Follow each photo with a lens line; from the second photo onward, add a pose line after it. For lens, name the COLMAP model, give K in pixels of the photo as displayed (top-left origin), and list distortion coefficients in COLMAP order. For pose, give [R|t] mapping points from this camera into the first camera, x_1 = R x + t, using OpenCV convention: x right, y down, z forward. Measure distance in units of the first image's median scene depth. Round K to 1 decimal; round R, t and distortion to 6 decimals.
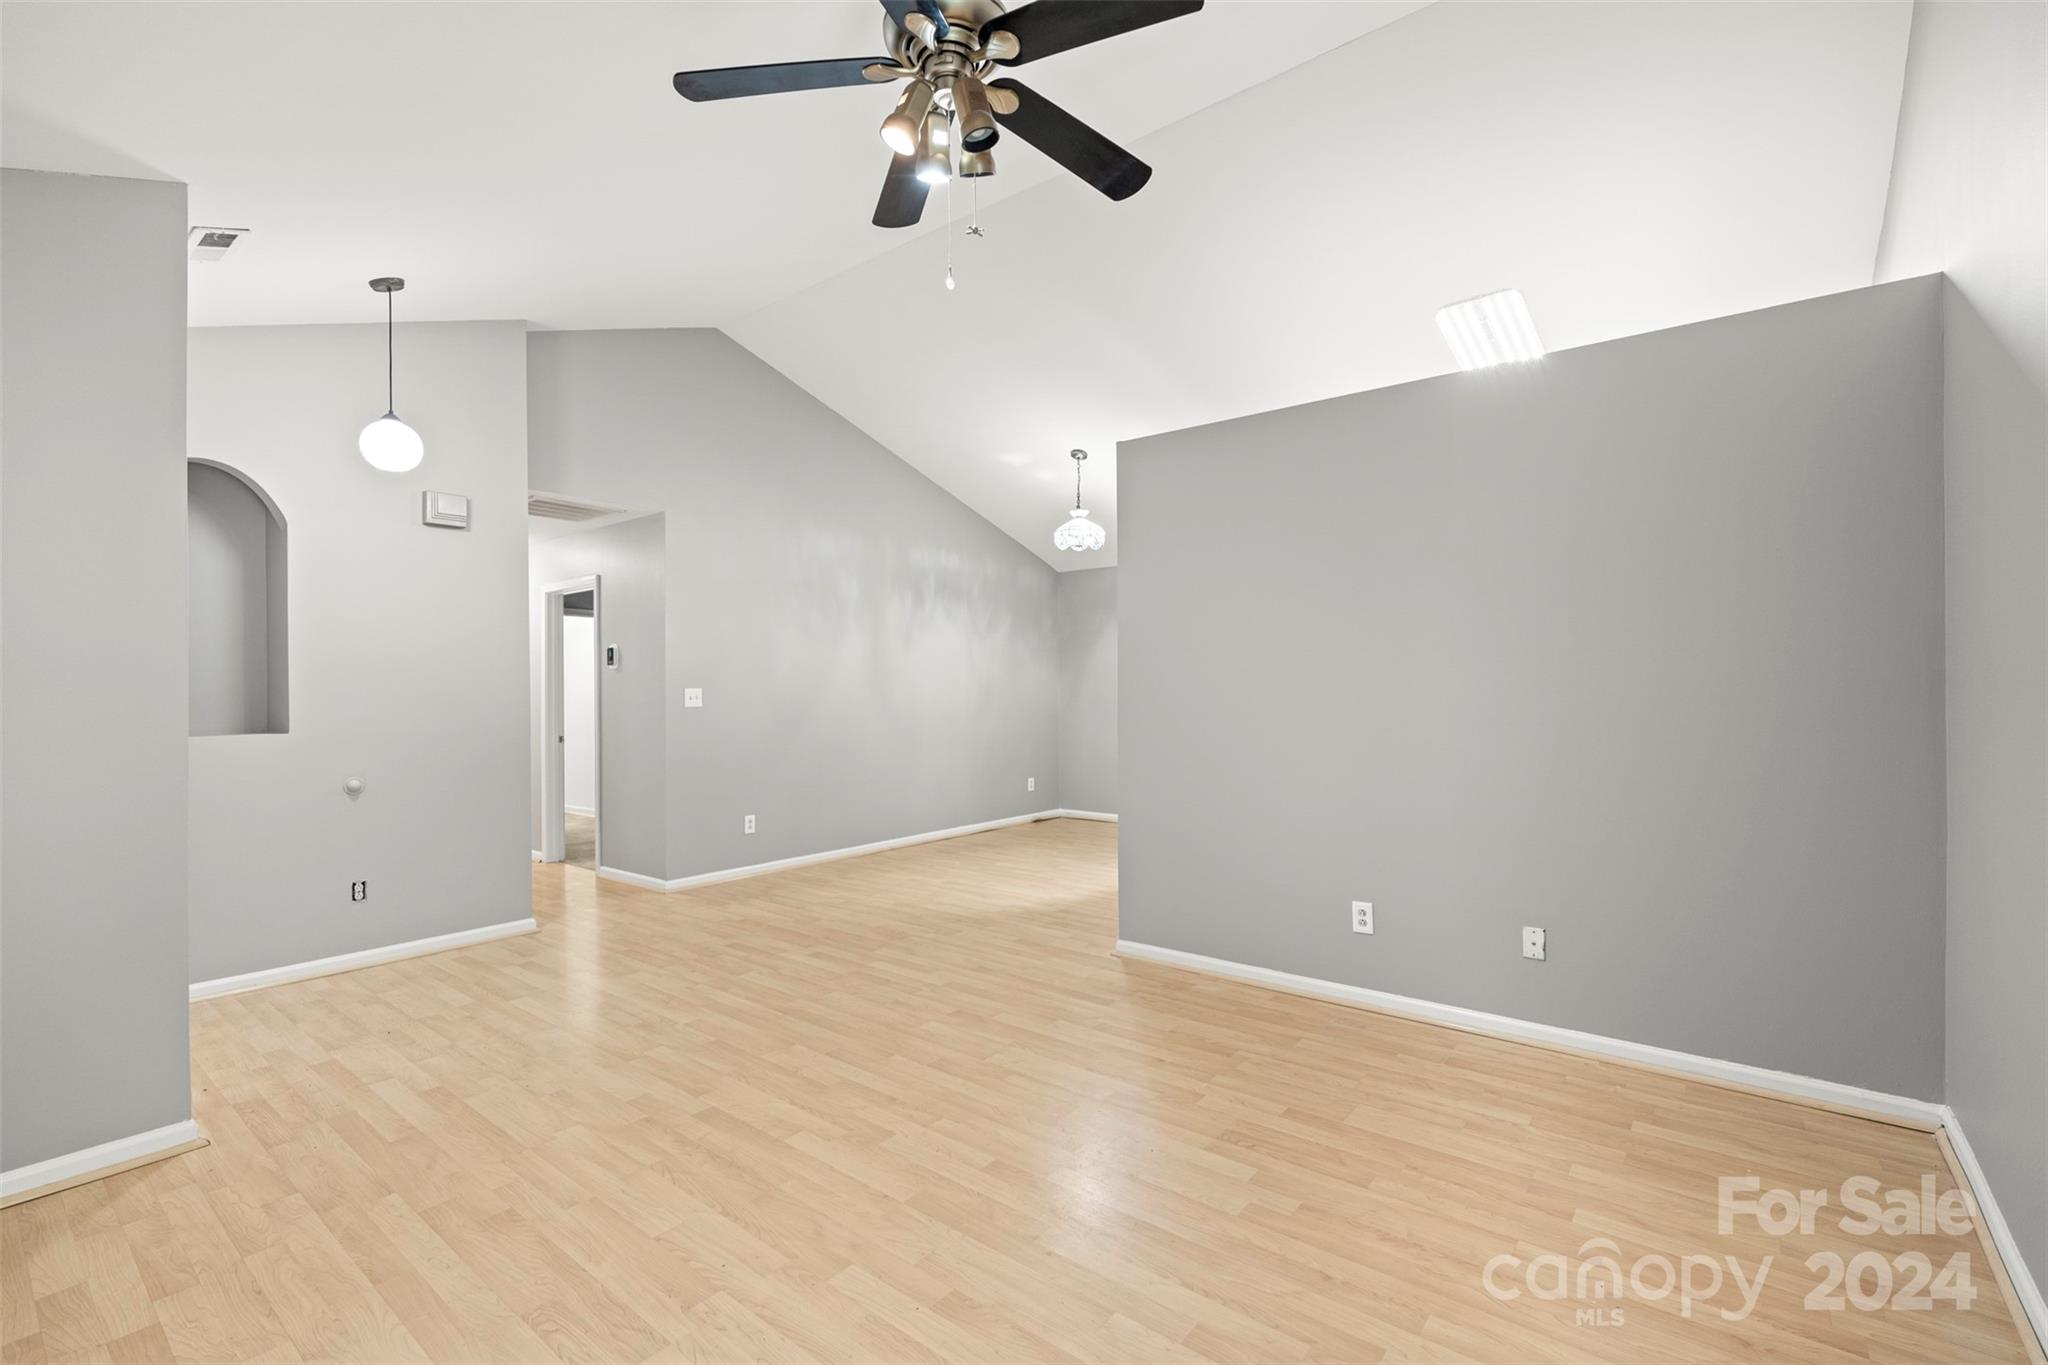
lens RADIAL K [[900.5, 0, 1025.8], [0, 900.5, 682.6], [0, 0, 1]] dist [-0.002084, -0.000380]
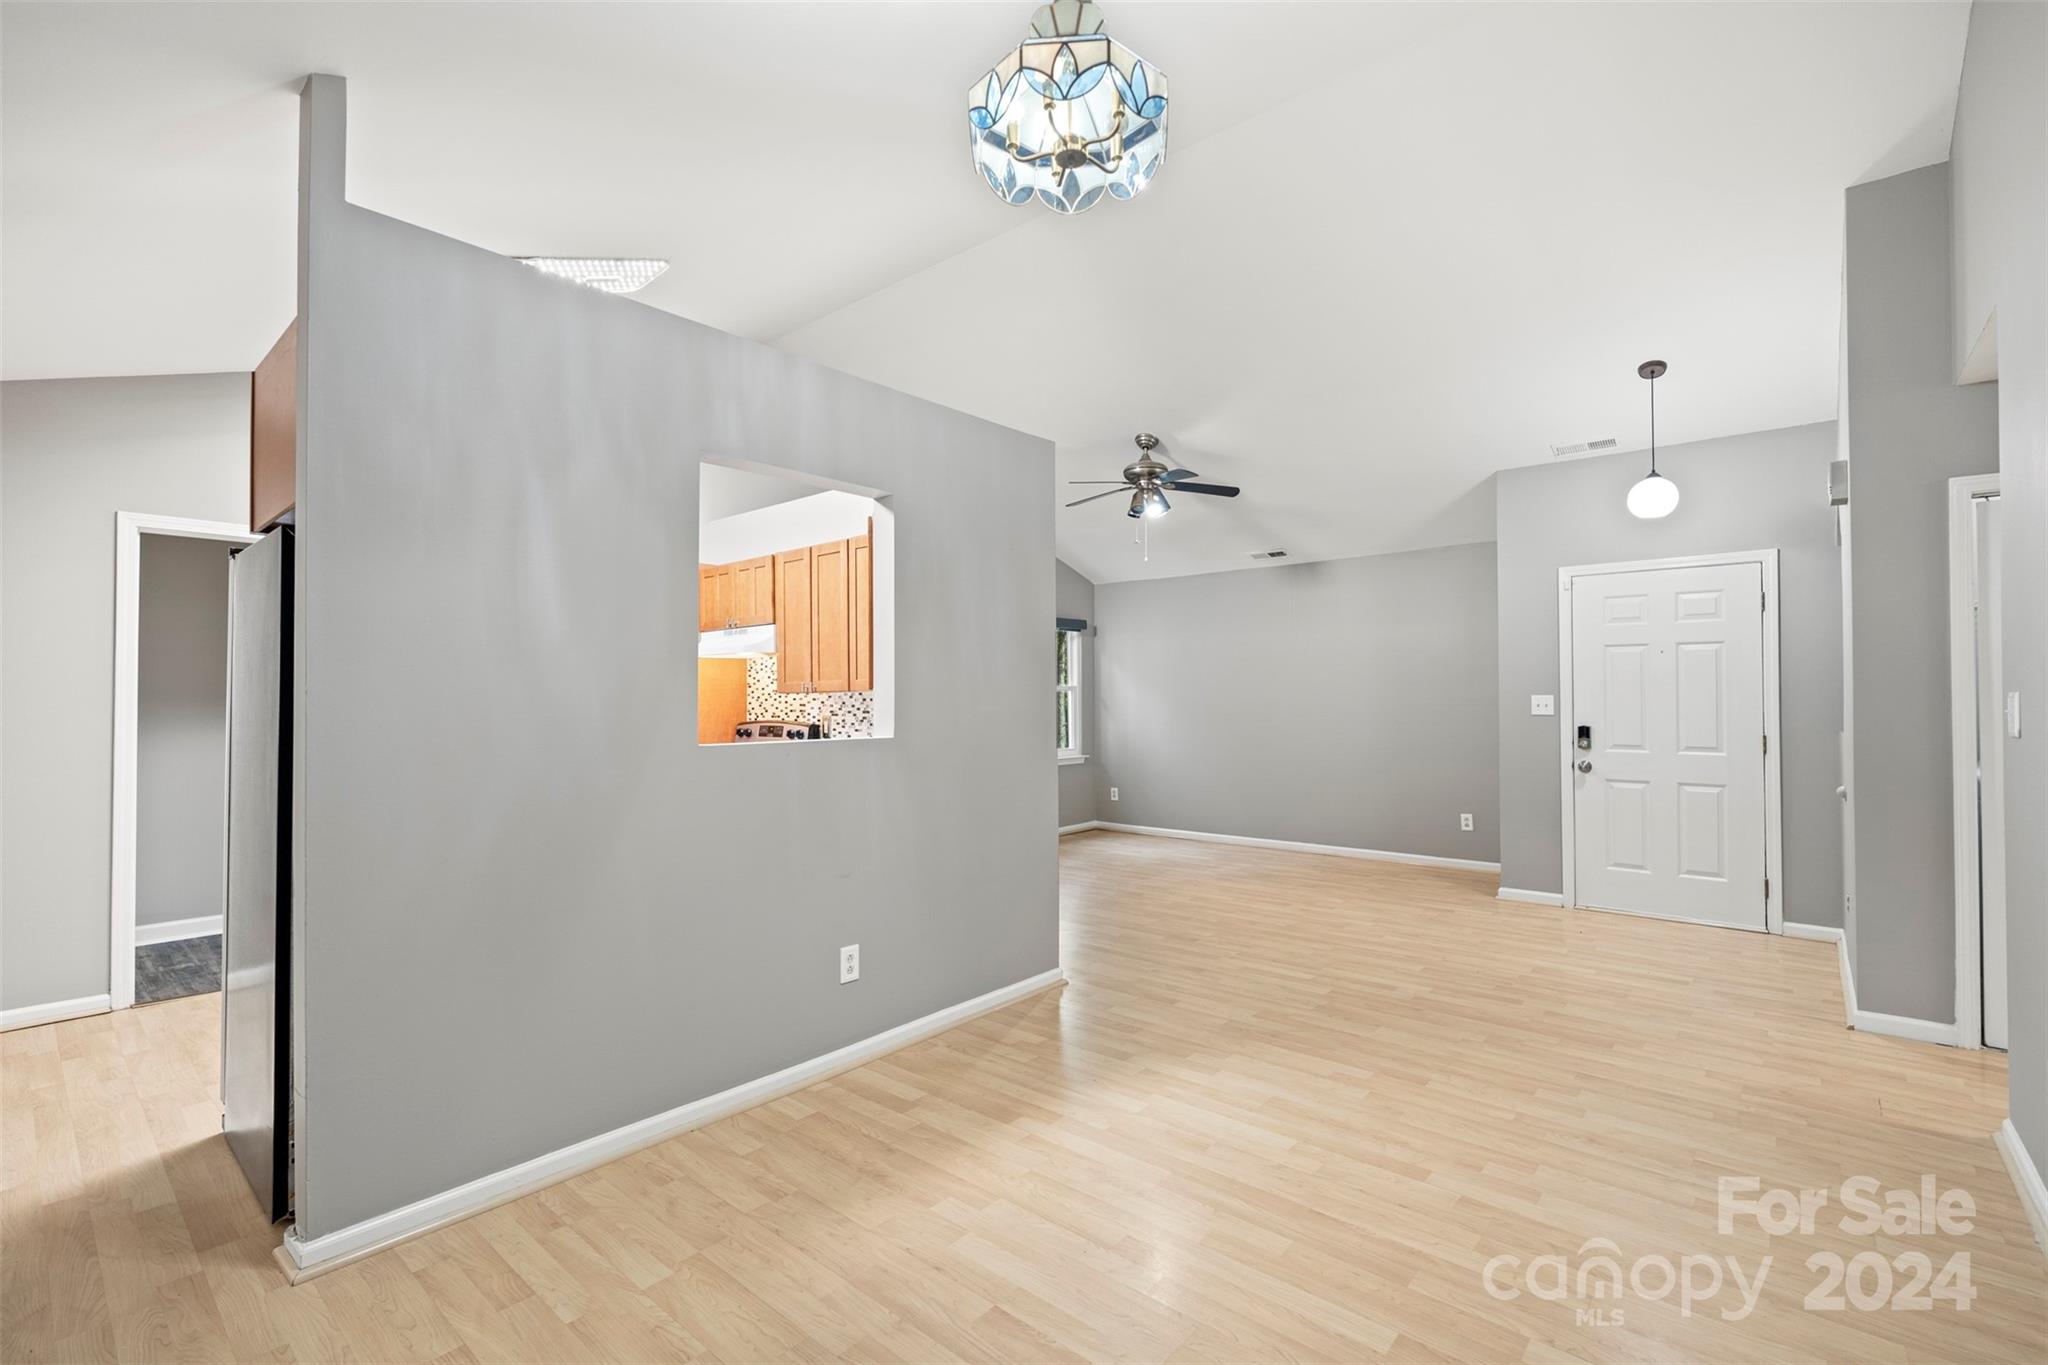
lens RADIAL K [[900.5, 0, 1025.8], [0, 900.5, 682.6], [0, 0, 1]] dist [-0.002084, -0.000380]
pose [[-0.999254, 0.012497, 0.036529, 0.113673], [0.011621, 0.999642, -0.024099, 0.010148], [-0.036817, -0.023657, -0.999042, 2.213490]]
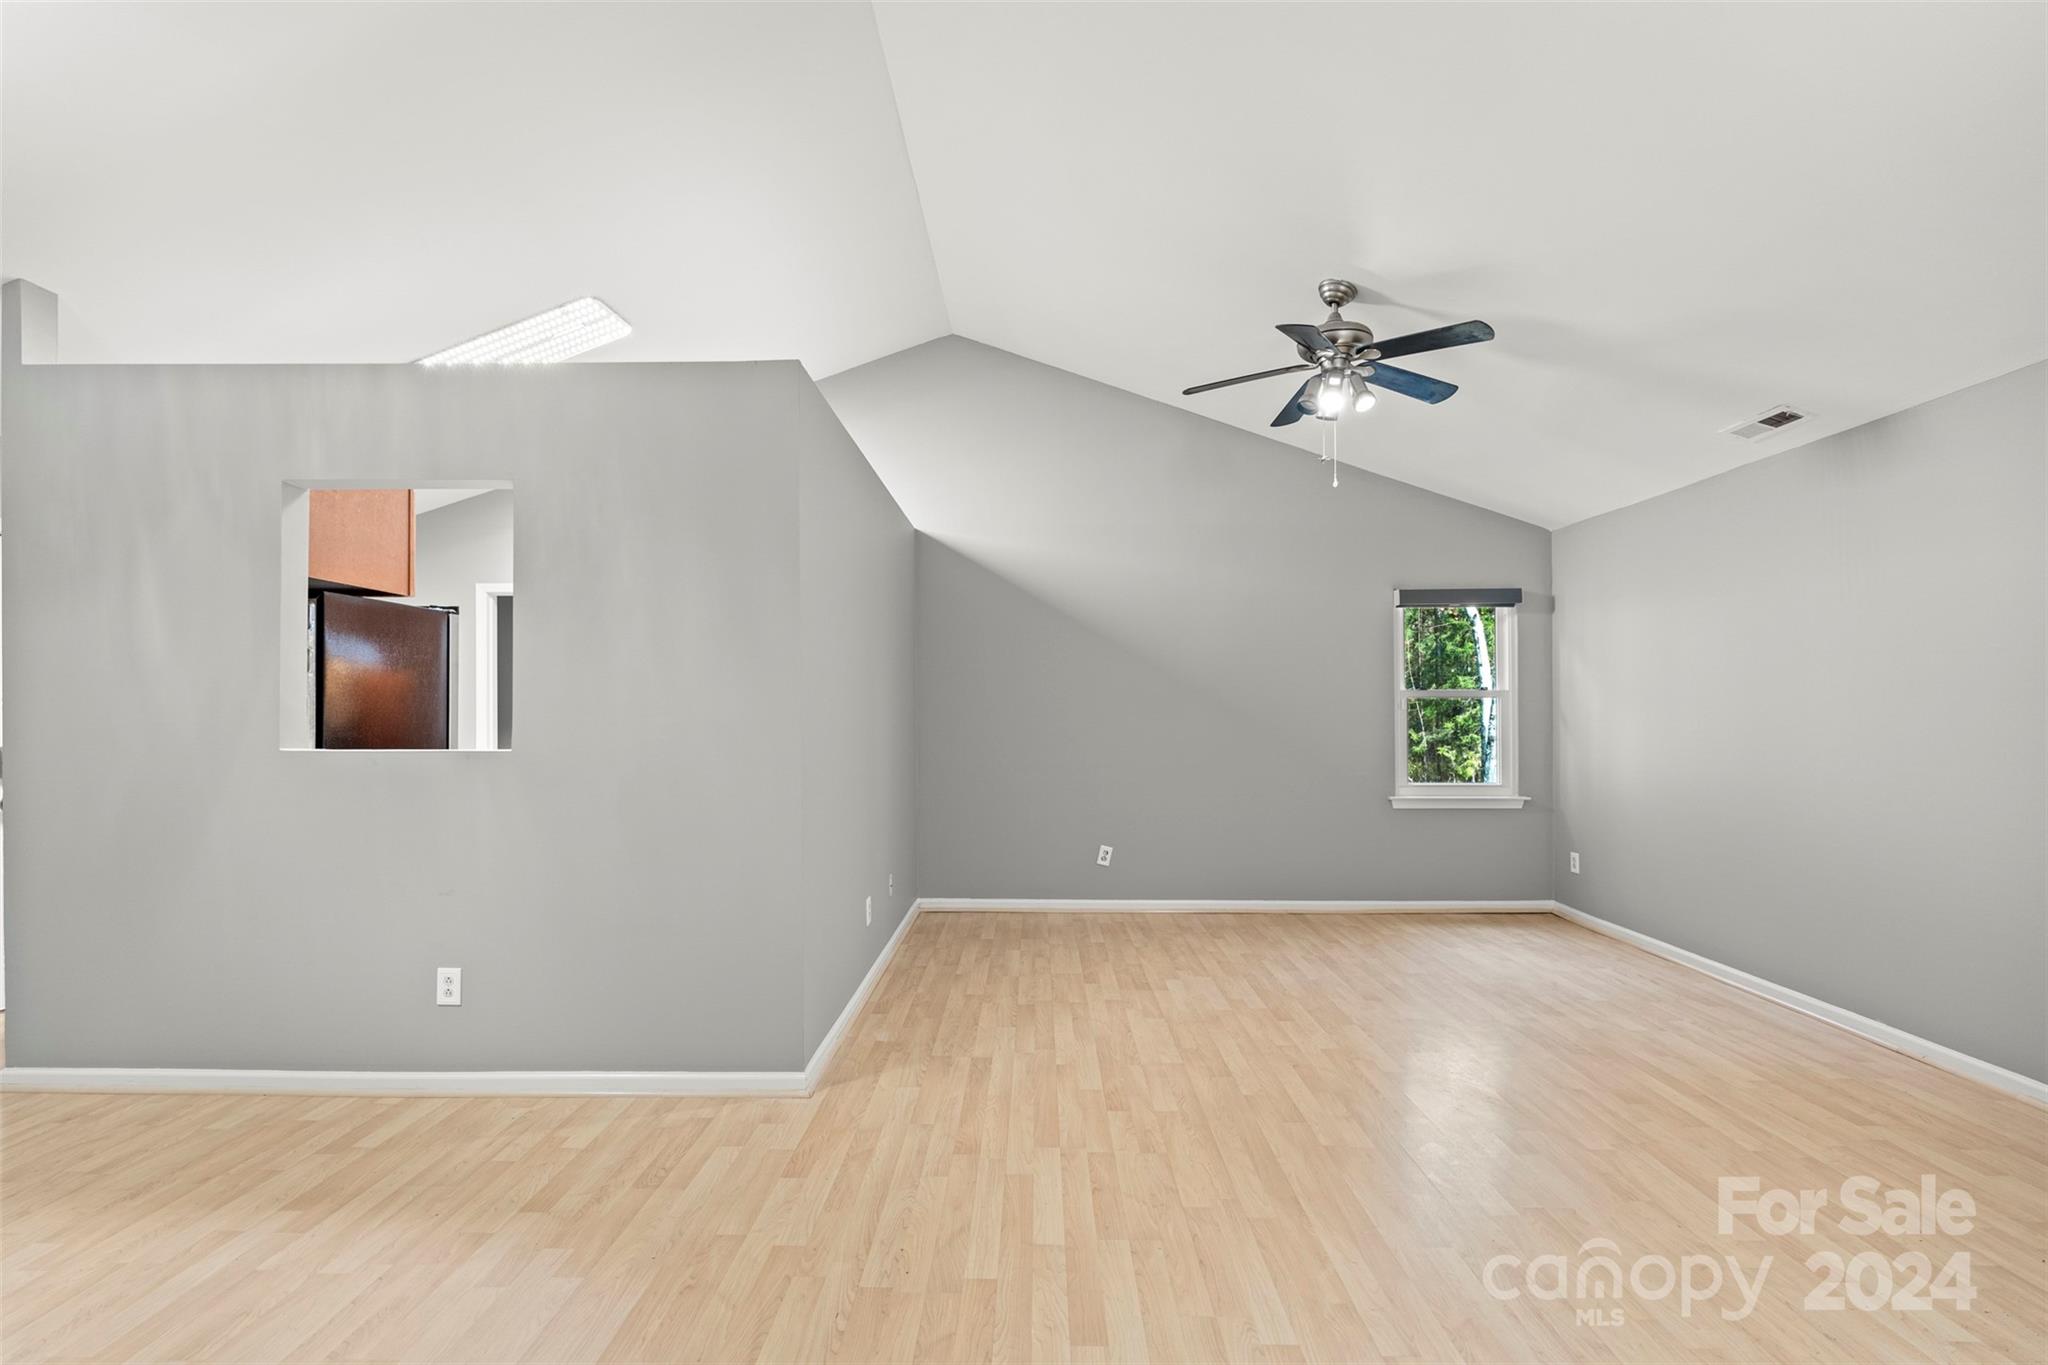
lens RADIAL K [[908.4, 0, 1025.0], [0, 908.4, 700.7], [0, 0, 1]] dist [-0.001552, -0.000382]
pose [[-0.614598, 0.015991, 0.788678, -0.635931], [0.000175, 0.999797, -0.020135, 0.013445], [-0.788840, -0.012237, -0.614476, 1.473580]]
